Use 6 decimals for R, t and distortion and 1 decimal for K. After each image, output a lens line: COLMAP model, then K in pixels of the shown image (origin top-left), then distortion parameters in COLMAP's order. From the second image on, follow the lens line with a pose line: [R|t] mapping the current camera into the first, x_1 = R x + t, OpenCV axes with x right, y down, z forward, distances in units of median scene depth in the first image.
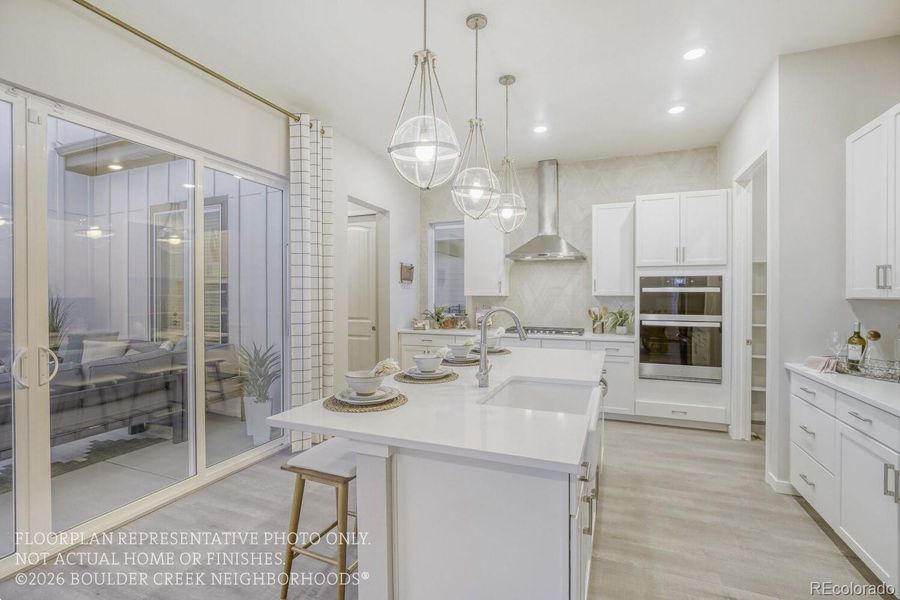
lens RADIAL K [[408.8, 0, 450.0], [0, 408.8, 300.0], [0, 0, 1]] dist [-0.015768, 0.000029]
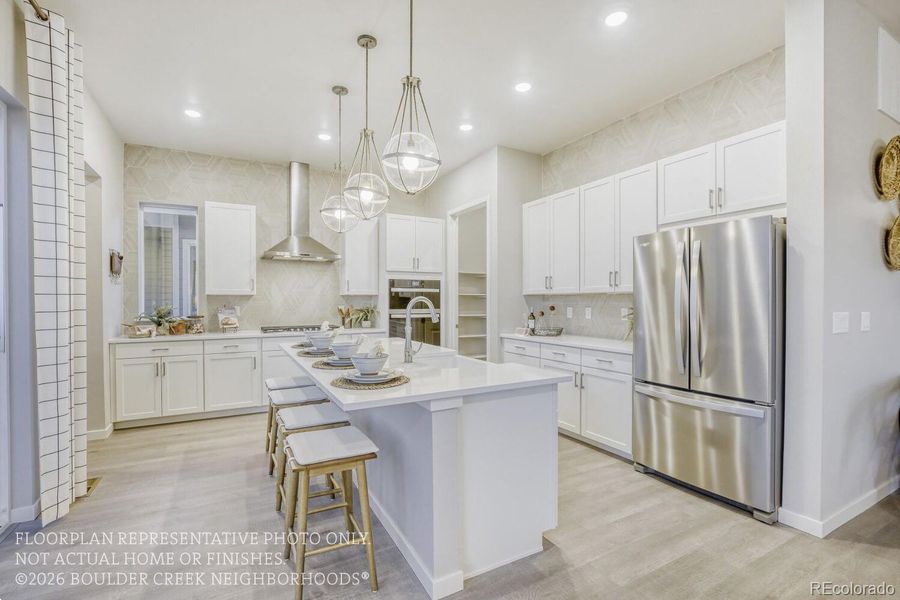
lens RADIAL K [[404.7, 0, 453.5], [0, 404.7, 304.0], [0, 0, 1]] dist [-0.012445, 0.000525]
pose [[0.631054, -0.009787, 0.775677, -0.386263], [0.012425, 0.999920, 0.002509, 0.018742], [-0.775639, 0.008054, 0.631125, 0.075933]]
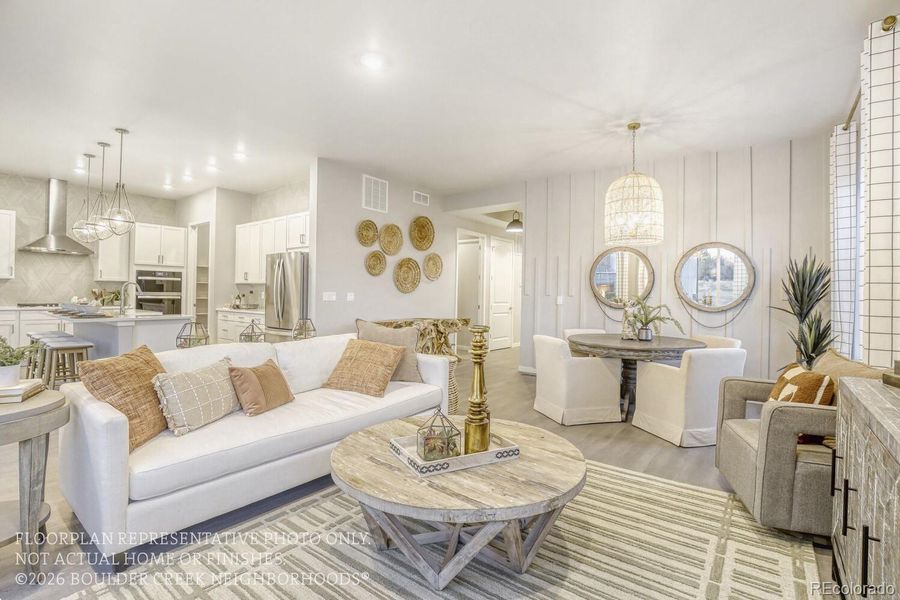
lens RADIAL K [[416.6, 0, 426.3], [0, 416.6, 290.9], [0, 0, 1]] dist [-0.002616, -0.000475]
pose [[0.313357, 0.010174, 0.949581, -0.858182], [-0.002553, 0.999948, -0.009872, 0.046719], [-0.949632, 0.000669, 0.313367, -0.743582]]
